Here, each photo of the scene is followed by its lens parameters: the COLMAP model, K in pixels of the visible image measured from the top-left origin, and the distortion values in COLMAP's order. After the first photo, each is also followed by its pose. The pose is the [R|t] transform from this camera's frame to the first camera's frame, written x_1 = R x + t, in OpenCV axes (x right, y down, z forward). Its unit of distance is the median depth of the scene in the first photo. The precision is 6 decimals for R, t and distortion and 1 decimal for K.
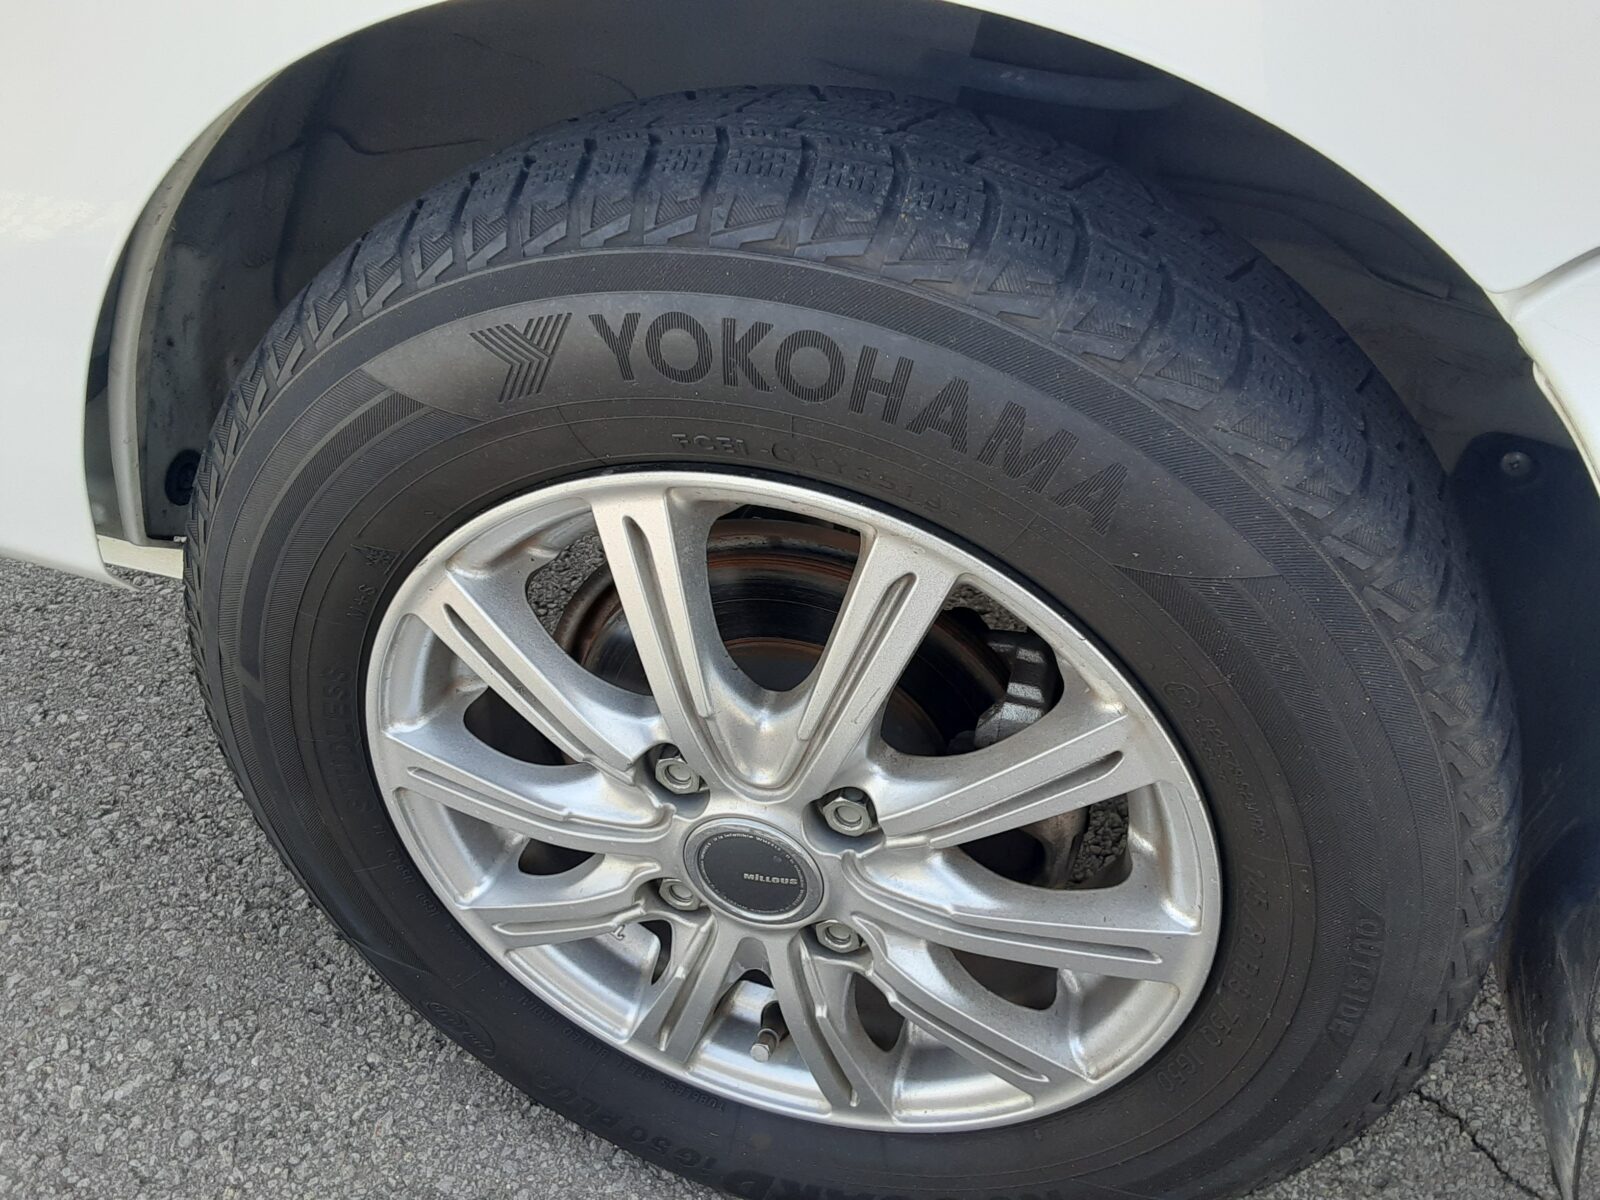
lens RADIAL K [[1283.7, 0, 799.3], [0, 1283.7, 611.1], [0, 0, 1]] dist [0.101564, -0.152404]
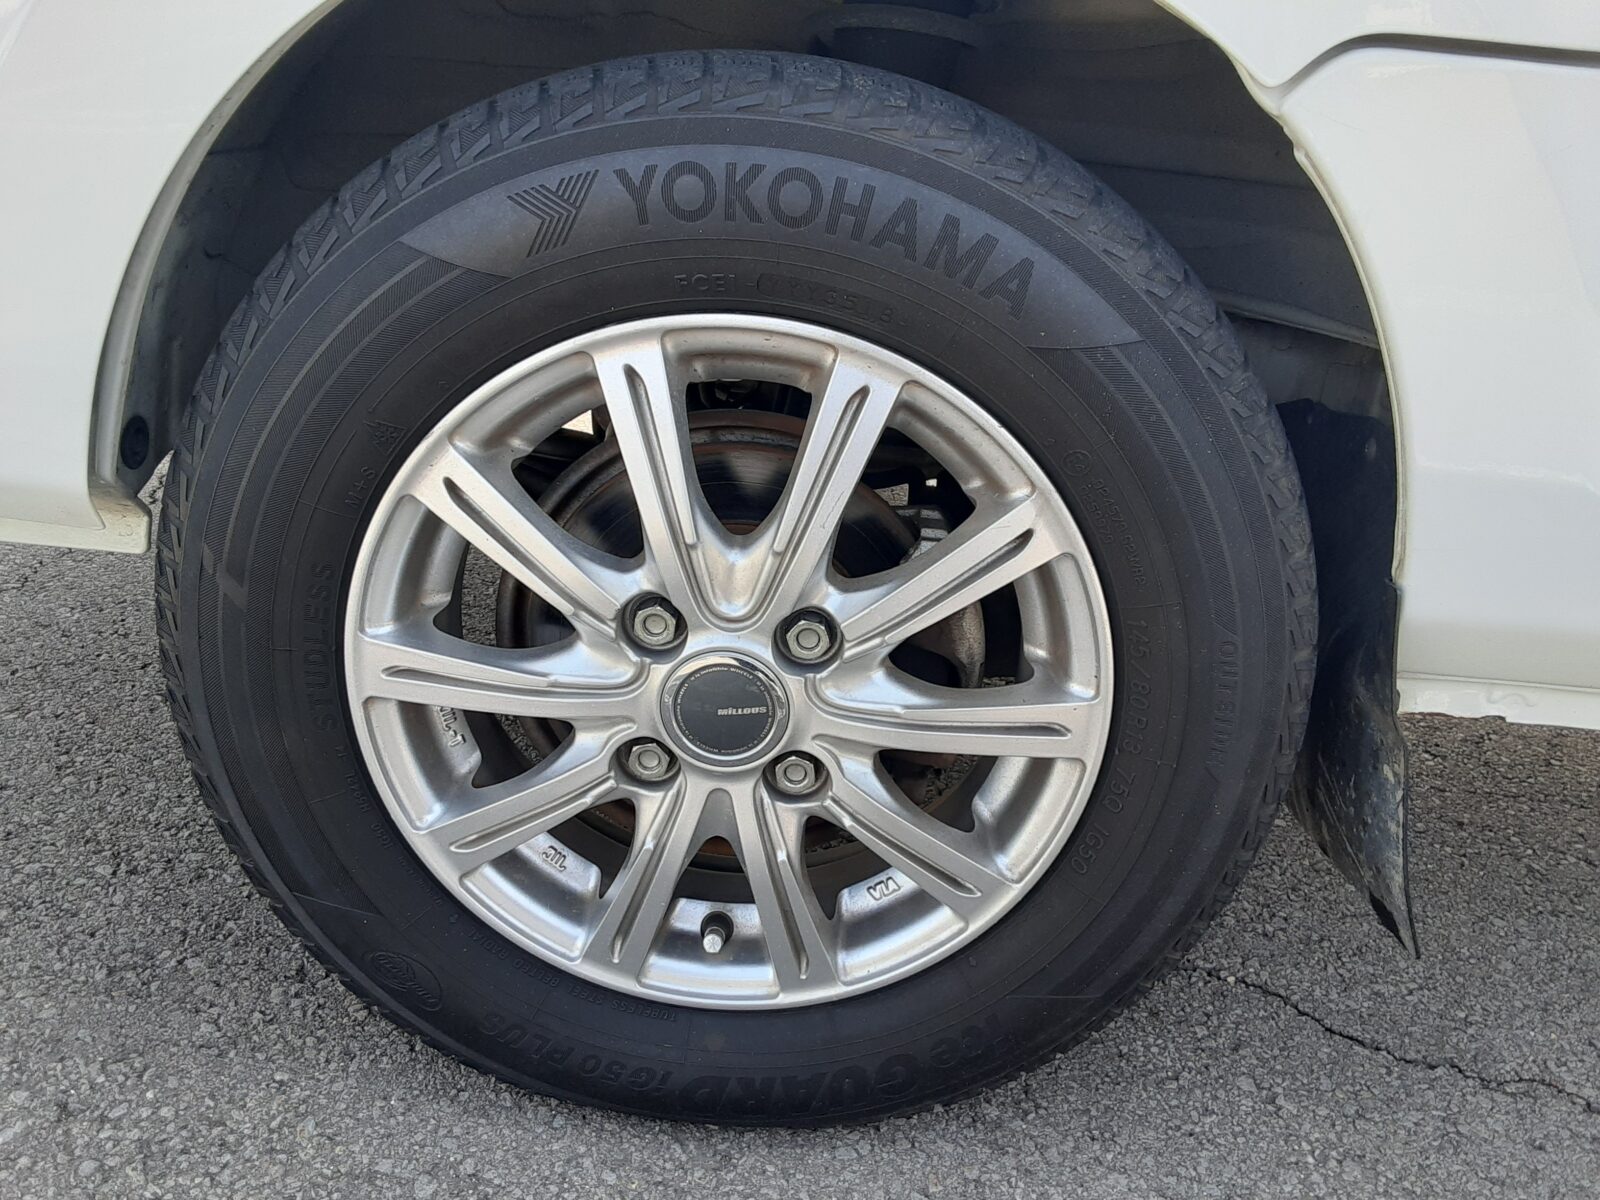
lens RADIAL K [[1283.7, 0, 785.8], [0, 1283.7, 627.8], [0, 0, 1]] dist [0.101564, -0.152404]
pose [[0.969071, -0.055465, 0.240470, -0.260263], [0.109309, 0.970088, -0.216751, 0.395425], [-0.221255, 0.236333, 0.946147, -0.109407]]
